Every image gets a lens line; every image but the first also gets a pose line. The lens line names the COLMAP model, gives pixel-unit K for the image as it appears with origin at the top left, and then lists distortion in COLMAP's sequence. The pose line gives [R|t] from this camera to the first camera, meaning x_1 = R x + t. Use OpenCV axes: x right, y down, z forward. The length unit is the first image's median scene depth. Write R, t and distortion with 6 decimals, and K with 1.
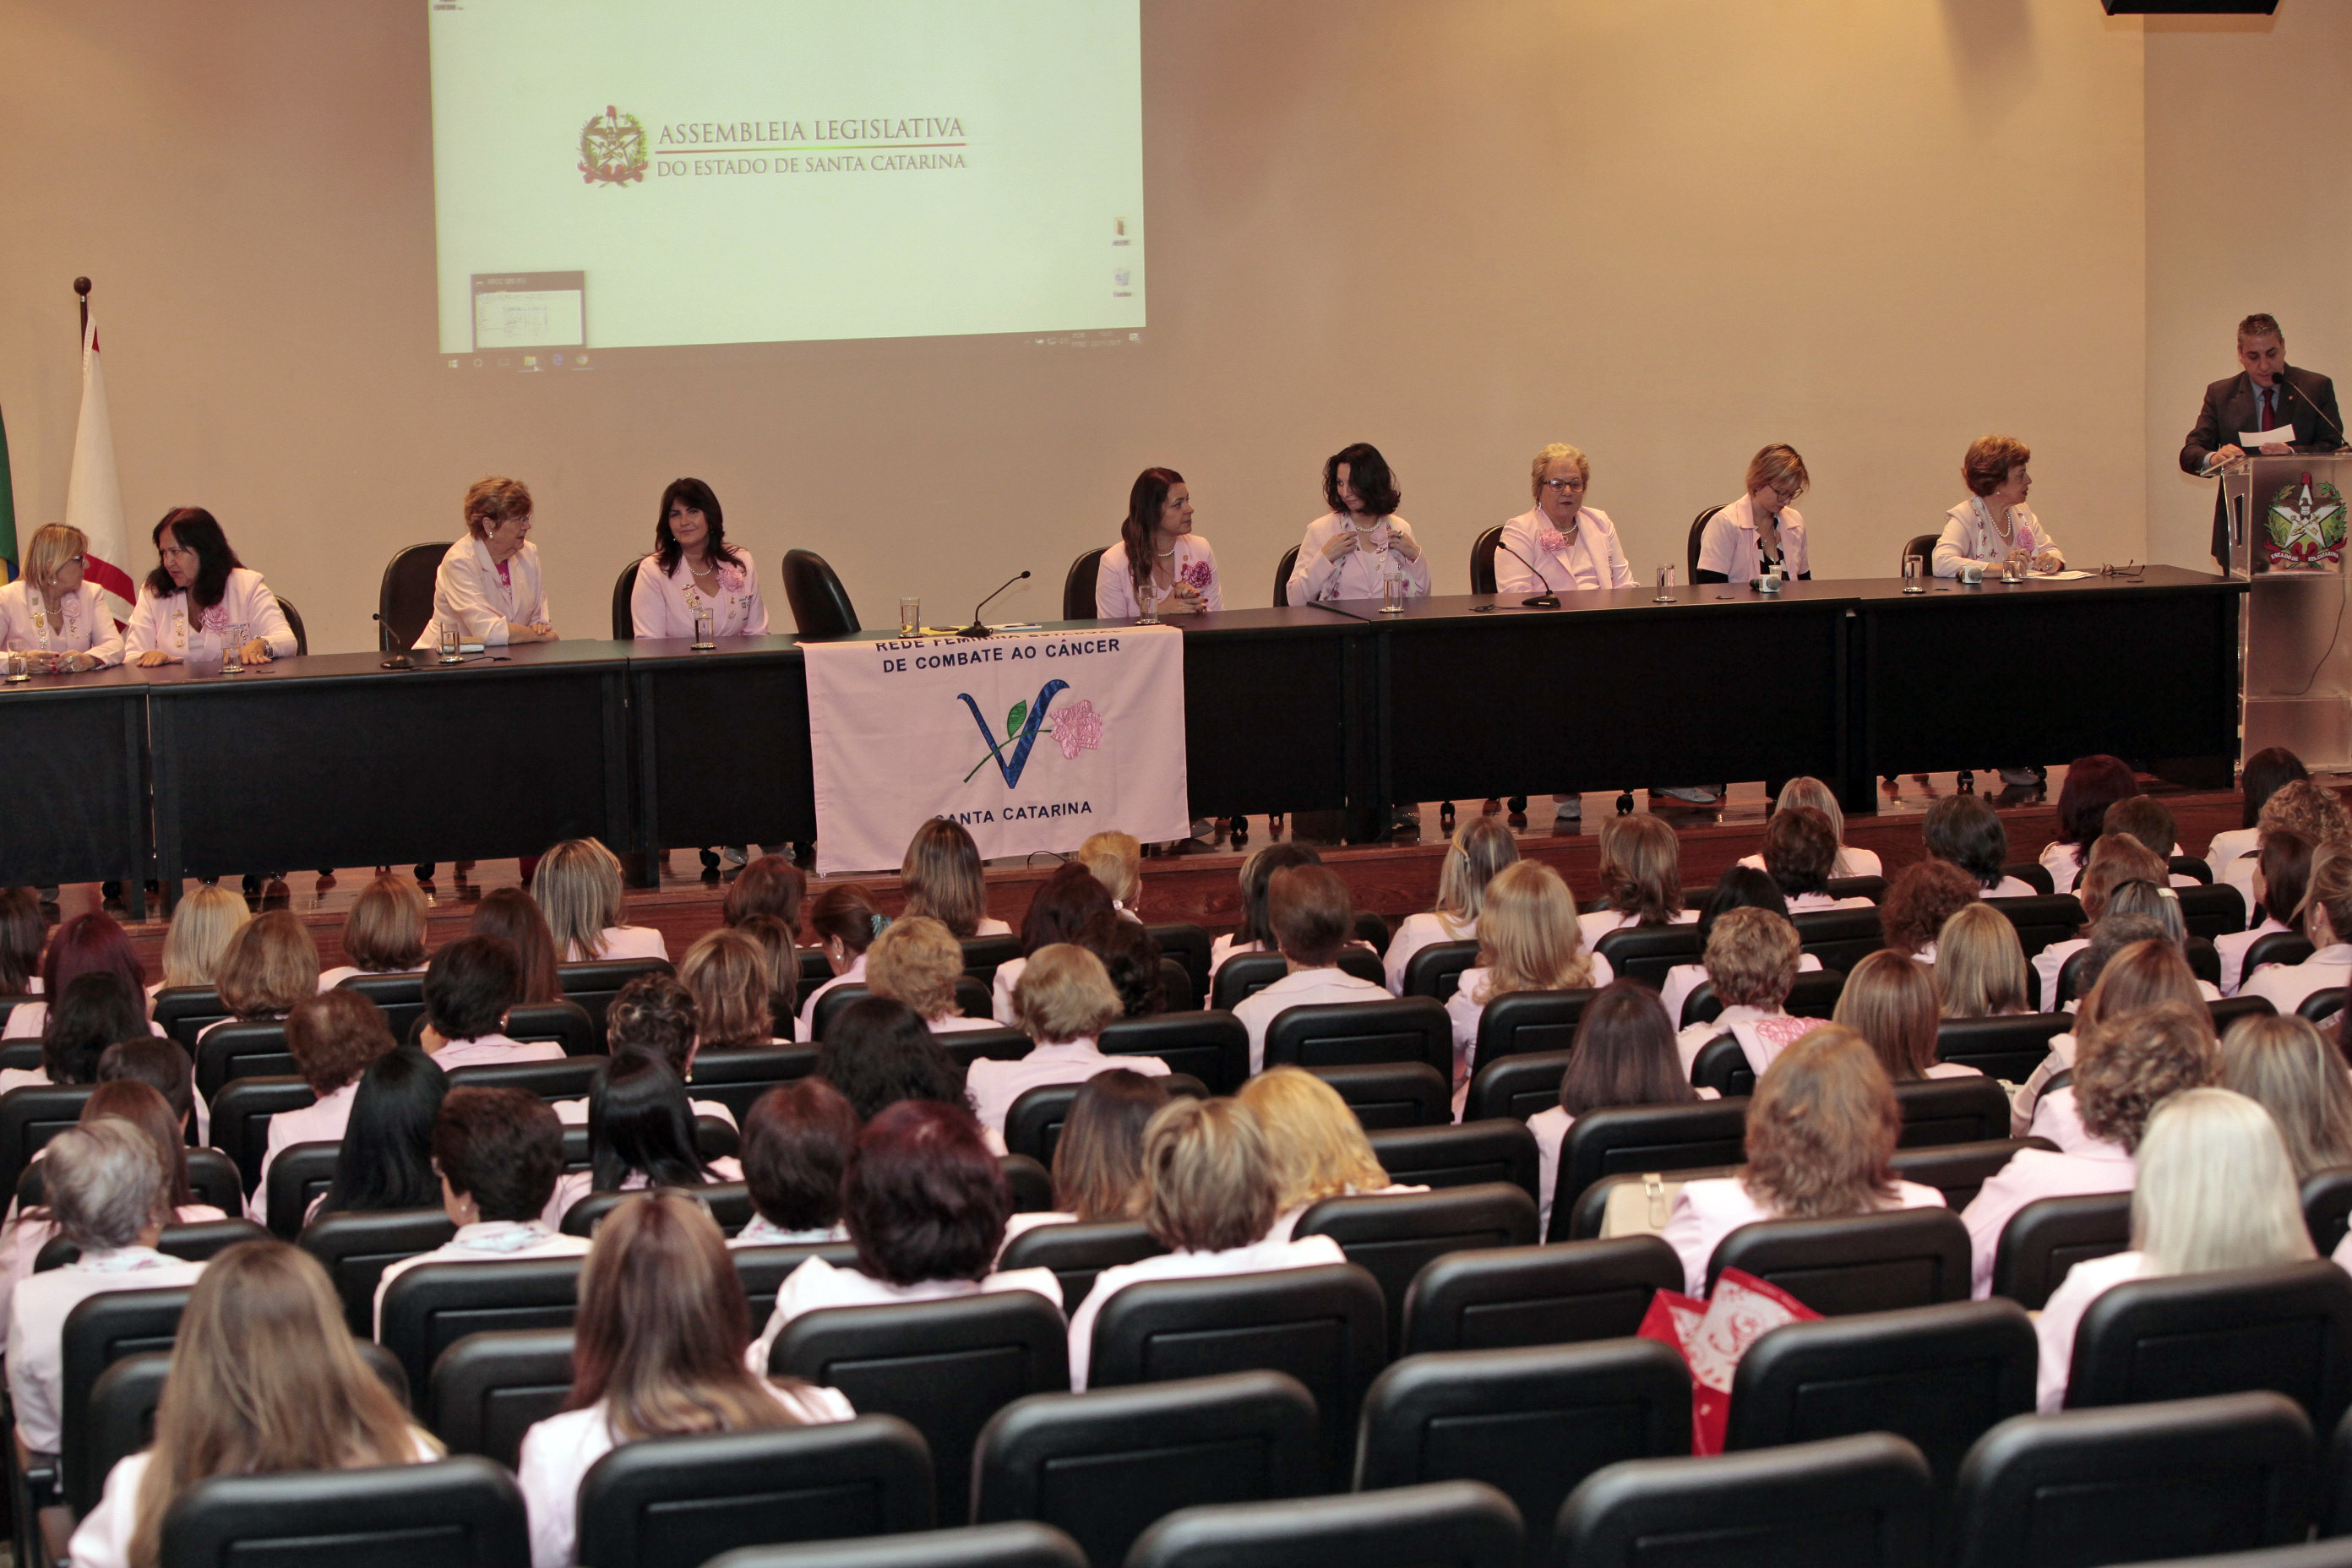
lens RADIAL K [[4750.1, 0, 1176.0], [0, 4750.1, 784.0], [0, 0, 1]] dist [-0.383914, 0.127781]
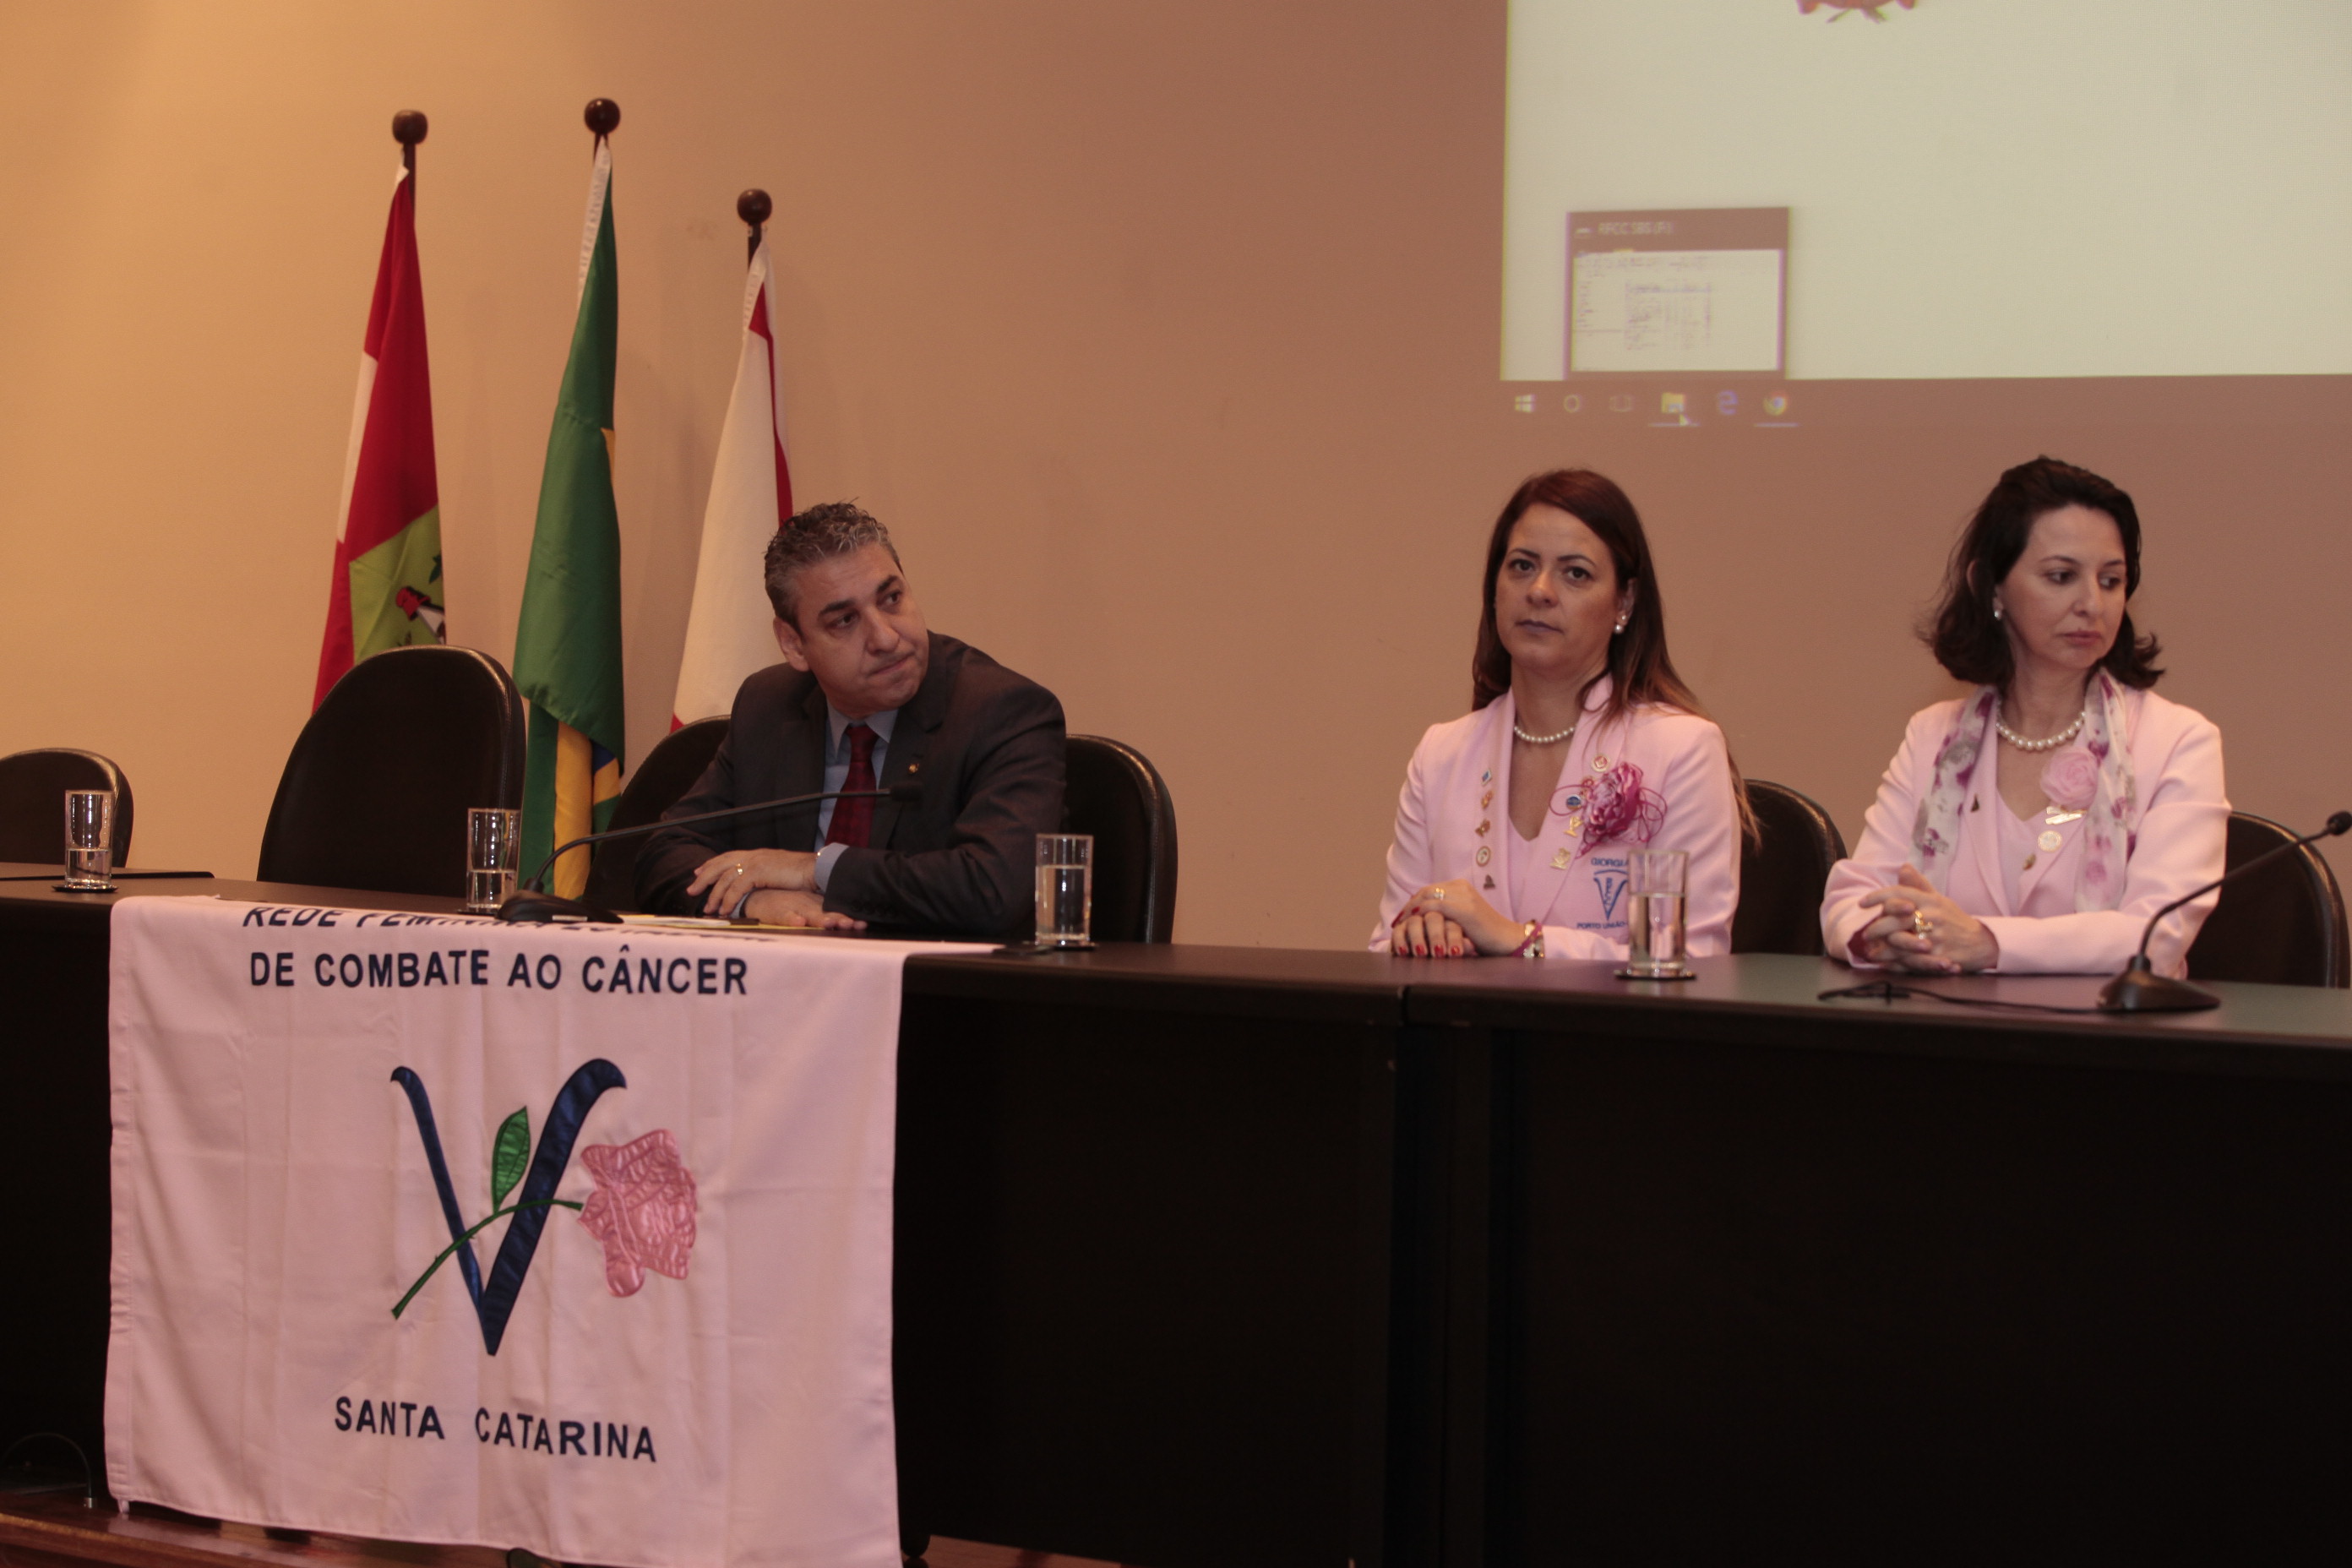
lens RADIAL K [[5388.8, 0, 1176.0], [0, 5388.8, 784.0], [0, 0, 1]] dist [-0.252155, 0.057188]
pose [[0.595293, 0.050361, -0.801929, 0.256233], [-0.136122, 0.989929, -0.038879, -0.026680], [0.791894, 0.132305, 0.596153, 0.660703]]
